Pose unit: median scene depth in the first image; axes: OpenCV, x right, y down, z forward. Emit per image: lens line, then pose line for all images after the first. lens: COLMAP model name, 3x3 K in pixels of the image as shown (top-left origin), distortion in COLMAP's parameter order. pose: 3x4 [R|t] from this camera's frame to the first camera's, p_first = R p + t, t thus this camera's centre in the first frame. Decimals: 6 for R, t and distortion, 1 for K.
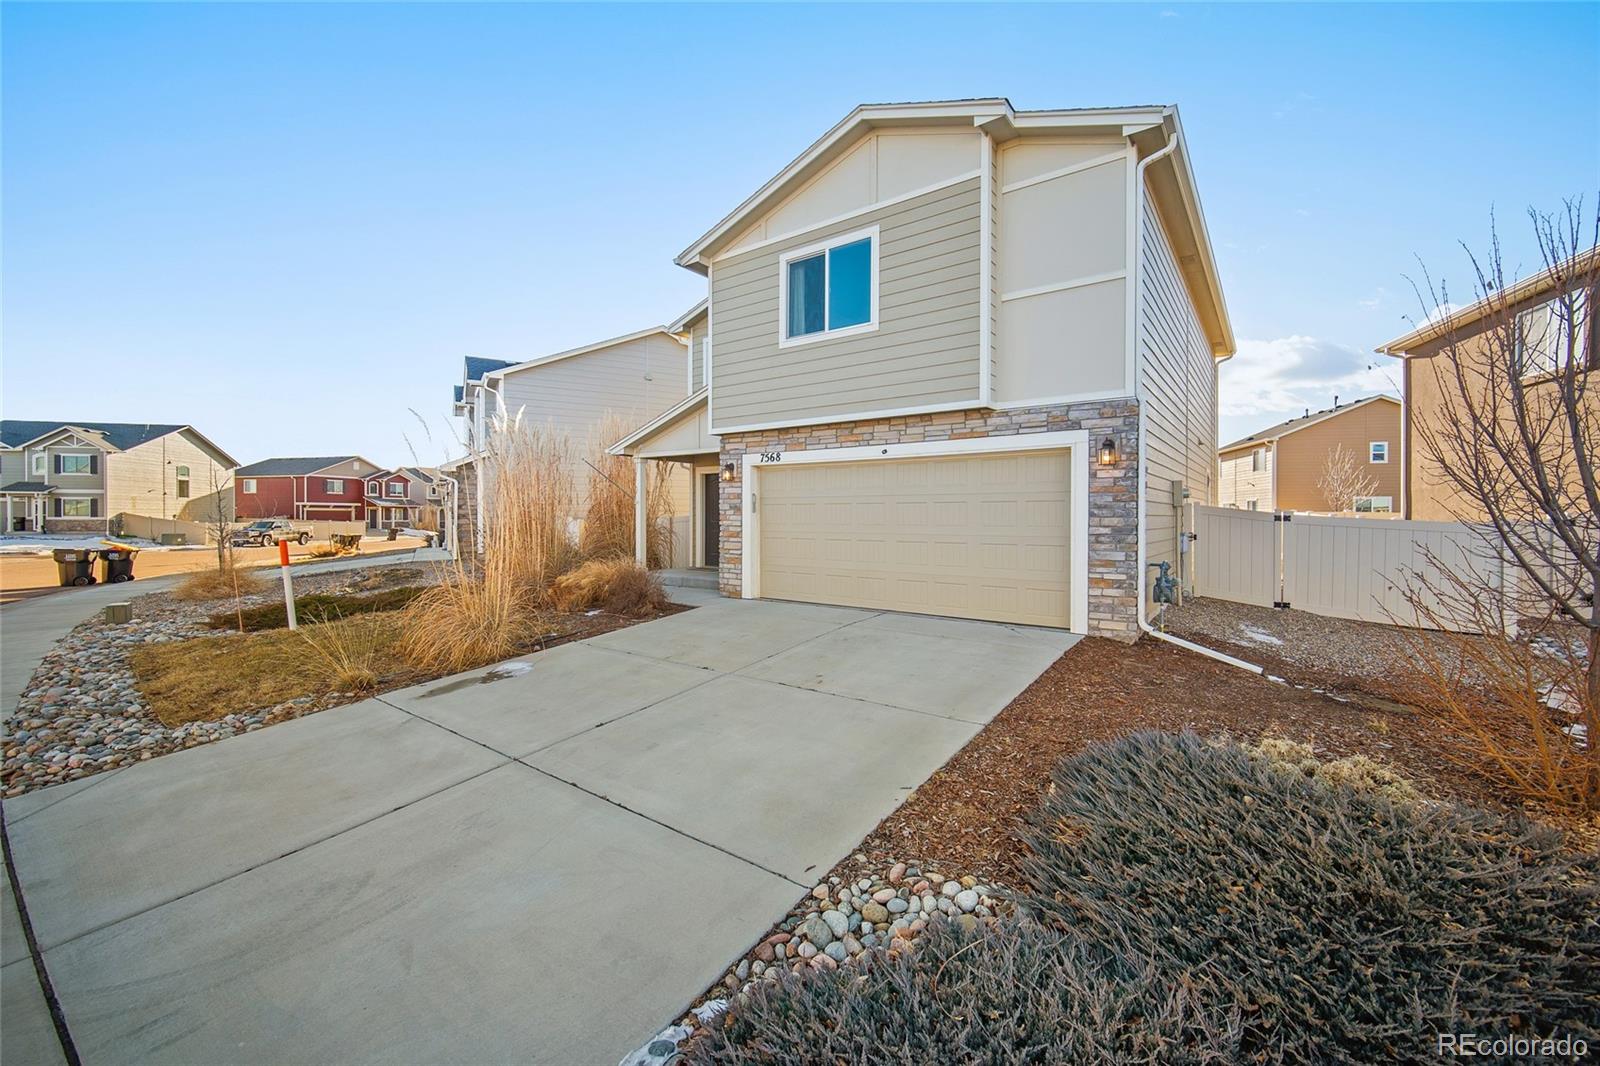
lens RADIAL K [[640.8, 0, 802.6], [0, 640.8, 524.8], [0, 0, 1]] dist [-0.005788, 0.001383]
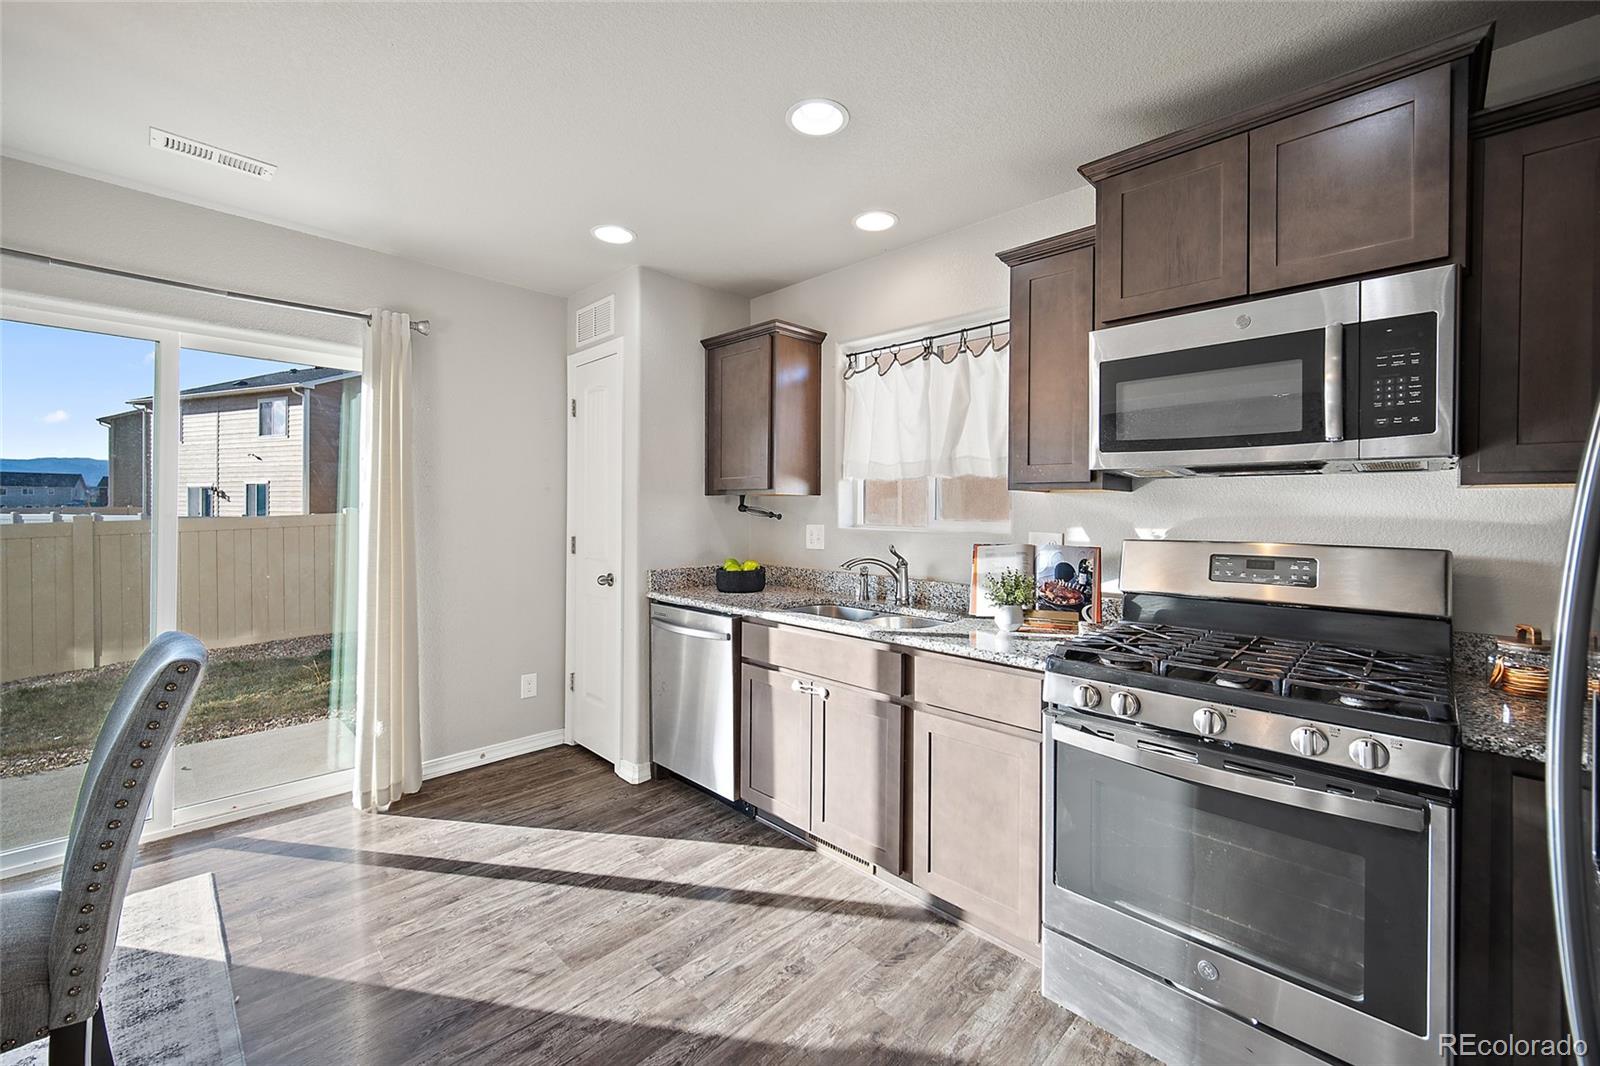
lens RADIAL K [[640.8, 0, 800.0], [0, 640.8, 515.5], [0, 0, 1]] dist [-0.005788, 0.001383]
pose [[0.138228, -0.006340, 0.990380, 0.172445], [0.002186, 0.999979, 0.006096, -0.010731], [-0.990398, 0.001323, 0.138239, 0.398719]]
